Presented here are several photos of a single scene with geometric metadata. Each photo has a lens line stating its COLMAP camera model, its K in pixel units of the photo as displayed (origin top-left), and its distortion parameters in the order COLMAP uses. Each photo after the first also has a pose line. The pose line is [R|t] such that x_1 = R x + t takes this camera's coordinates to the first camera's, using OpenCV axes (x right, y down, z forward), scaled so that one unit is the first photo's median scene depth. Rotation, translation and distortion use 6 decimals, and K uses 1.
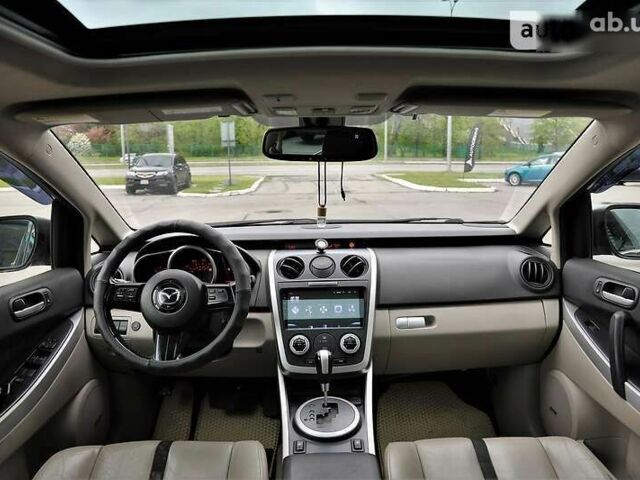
lens RADIAL K [[477.6, 0, 320.0], [0, 477.6, 240.0], [0, 0, 1]] dist [-0.083959, 0.007323]
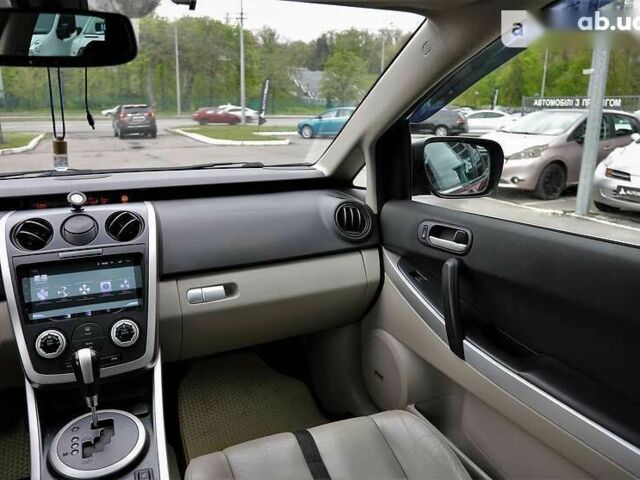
lens RADIAL K [[477.6, 0, 320.0], [0, 477.6, 240.0], [0, 0, 1]] dist [-0.083959, 0.007323]
pose [[0.913696, -0.079076, 0.398630, 0.060513], [0.041314, 0.993879, 0.102460, 0.015650], [-0.404292, -0.077148, 0.911370, 0.235854]]
